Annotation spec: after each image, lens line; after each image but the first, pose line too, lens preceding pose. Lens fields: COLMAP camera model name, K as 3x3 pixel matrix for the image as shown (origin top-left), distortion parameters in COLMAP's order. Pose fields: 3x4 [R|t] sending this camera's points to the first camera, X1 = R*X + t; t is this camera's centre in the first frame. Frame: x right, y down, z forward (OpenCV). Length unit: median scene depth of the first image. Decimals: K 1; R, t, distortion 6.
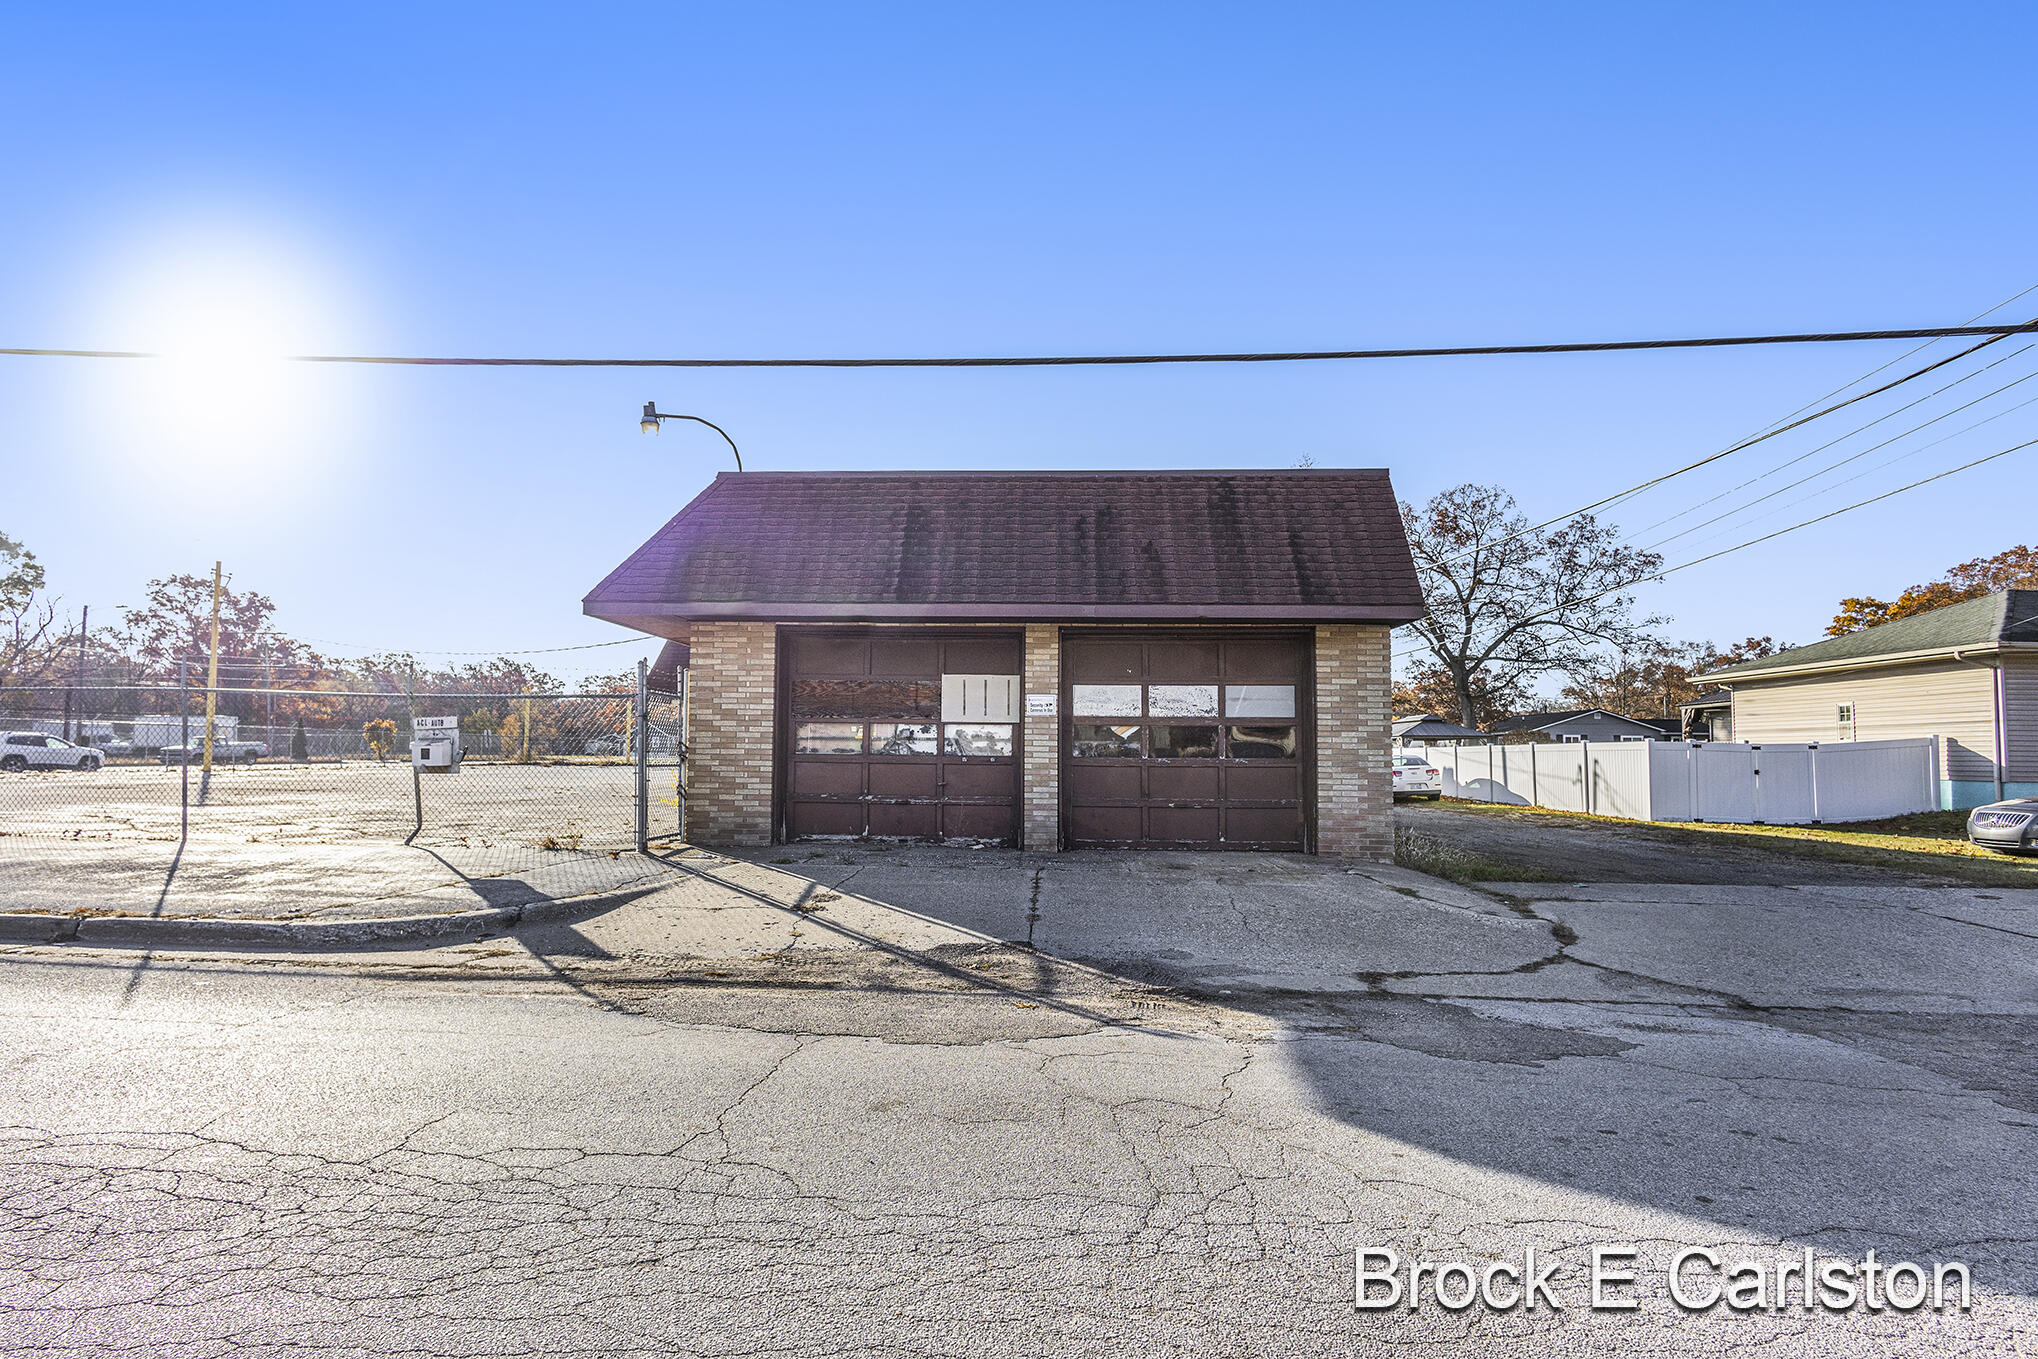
lens RADIAL K [[926.5, 0, 1017.4], [0, 926.5, 692.9], [0, 0, 1]] dist [0.003813, 0.000112]
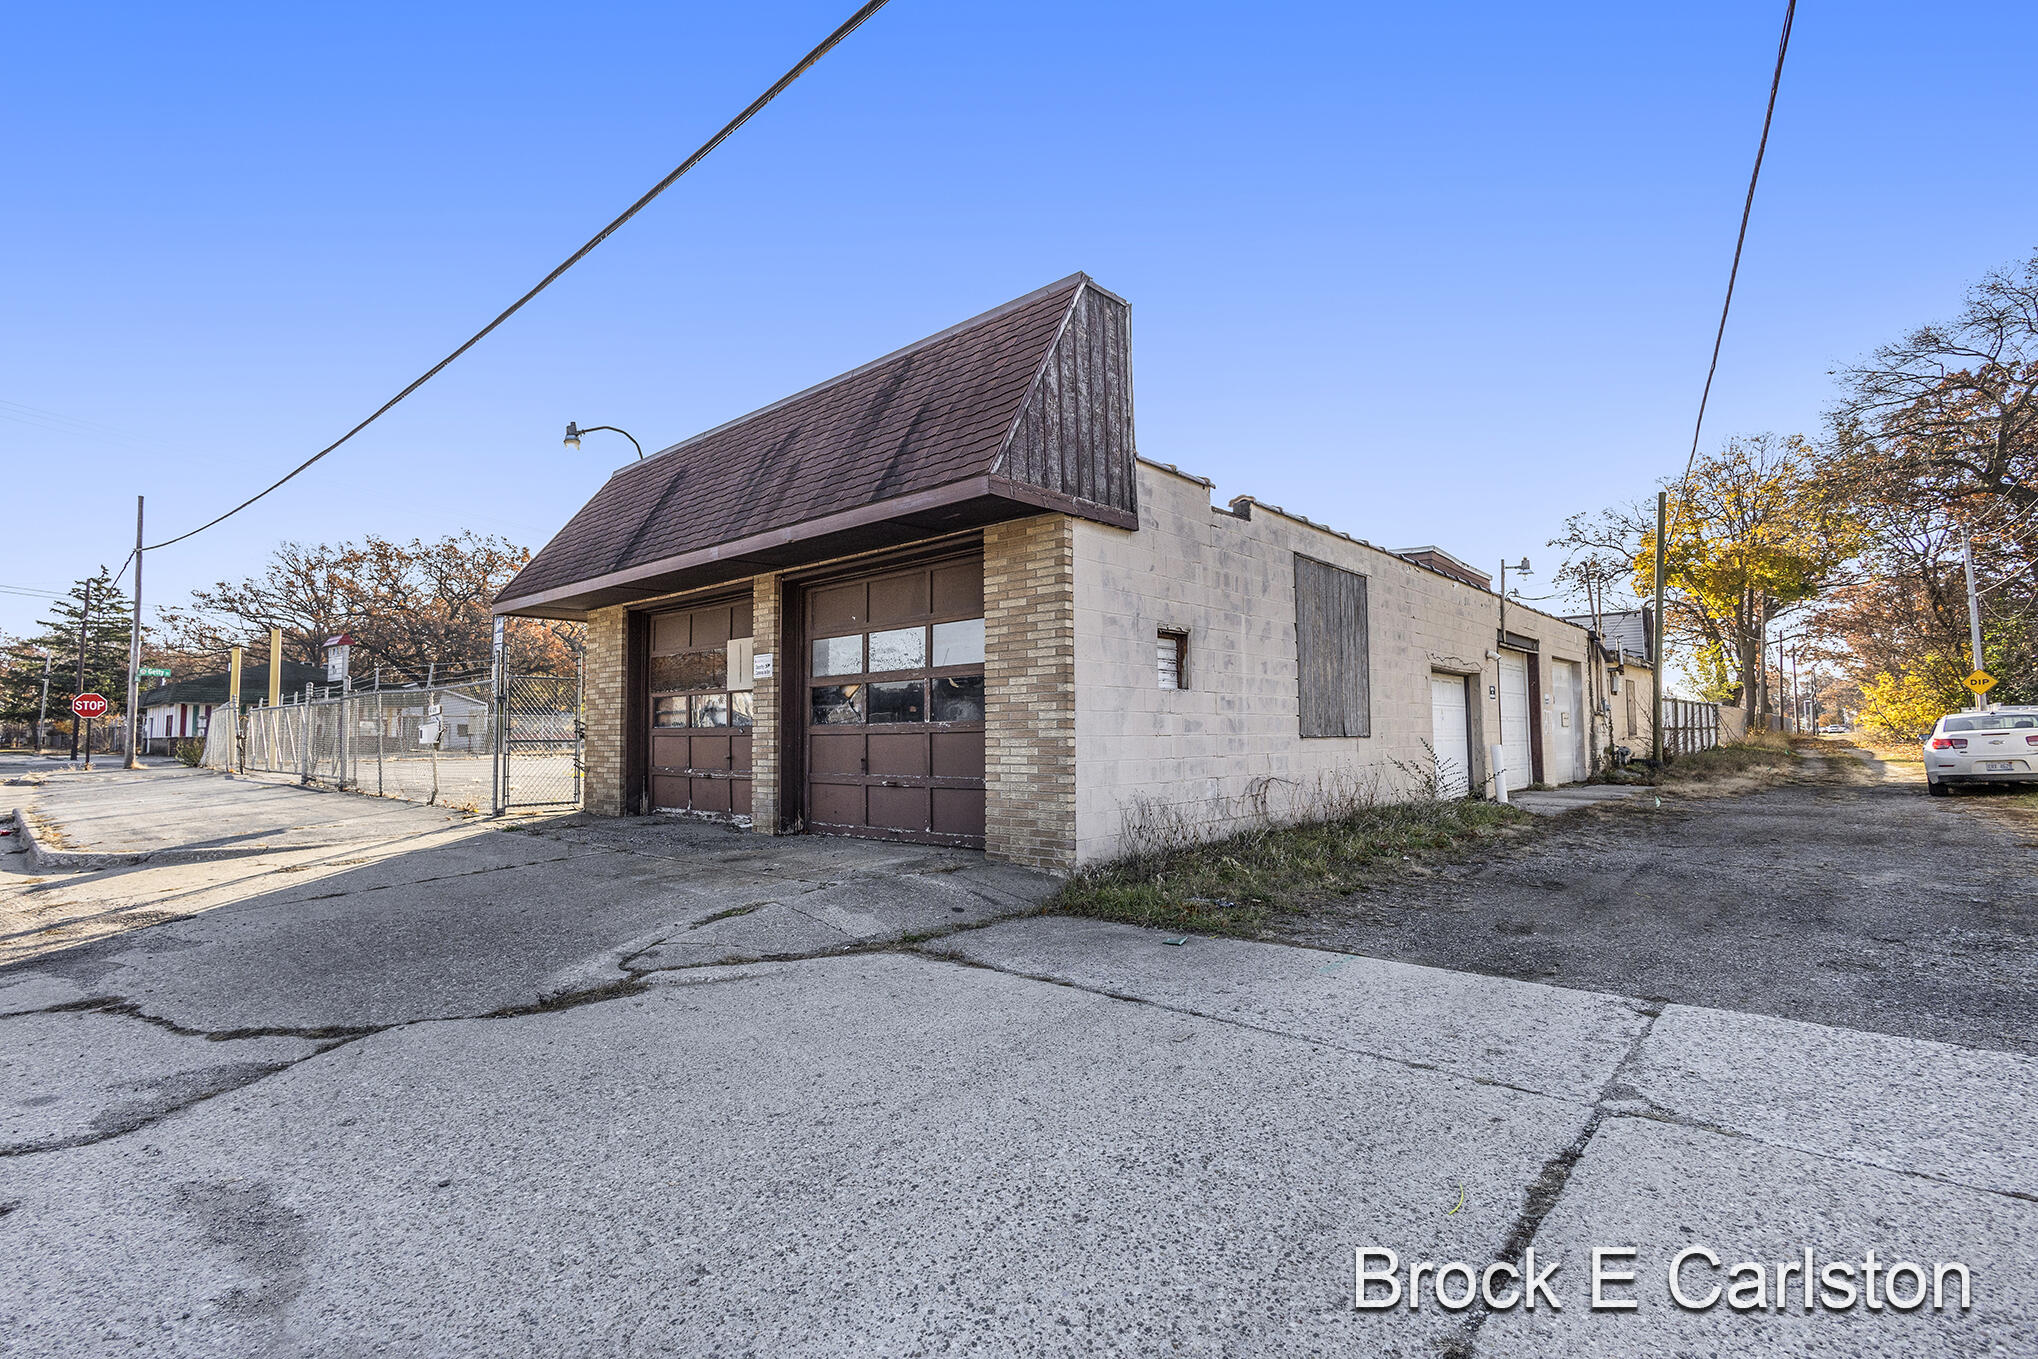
lens RADIAL K [[907.5, 0, 1019.0], [0, 907.5, 679.5], [0, 0, 1]] dist [0.000665, 0.000002]
pose [[0.794508, -0.054105, -0.604839, 0.722237], [0.056871, 0.998275, -0.014595, 0.050738], [0.604585, -0.022802, 0.796214, 0.453818]]
